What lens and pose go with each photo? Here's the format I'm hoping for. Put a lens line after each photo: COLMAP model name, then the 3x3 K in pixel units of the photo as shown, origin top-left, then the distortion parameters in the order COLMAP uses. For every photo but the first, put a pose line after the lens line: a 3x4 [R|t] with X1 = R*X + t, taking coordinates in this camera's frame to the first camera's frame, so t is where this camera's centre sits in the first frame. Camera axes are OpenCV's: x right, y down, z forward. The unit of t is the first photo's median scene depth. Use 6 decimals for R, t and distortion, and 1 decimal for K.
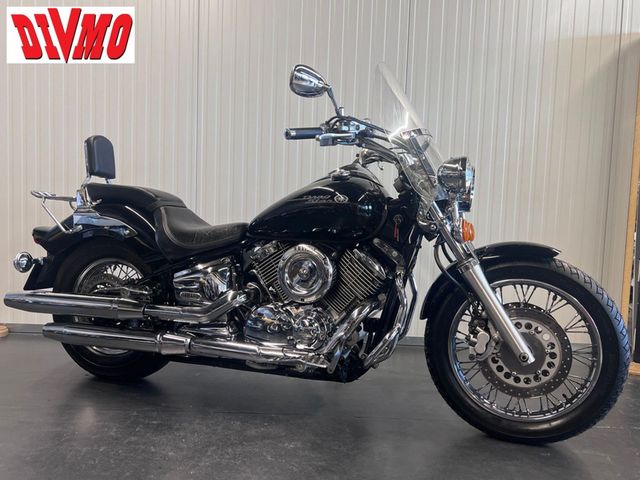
lens RADIAL K [[525.3, 0, 321.6], [0, 525.3, 240.7], [0, 0, 1]] dist [0.057326, -0.057760]
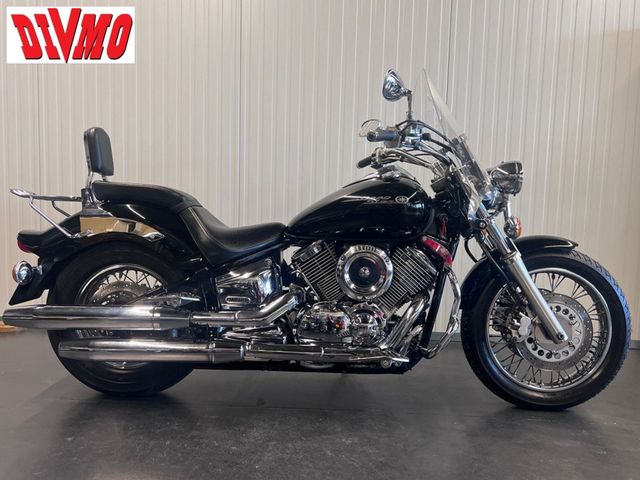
lens RADIAL K [[525.3, 0, 321.4], [0, 525.3, 241.6], [0, 0, 1]] dist [0.057326, -0.057760]
pose [[0.958429, -0.028928, 0.283860, -0.397819], [0.023720, 0.999482, 0.021768, -0.020563], [-0.284343, -0.014129, 0.958619, 0.039757]]
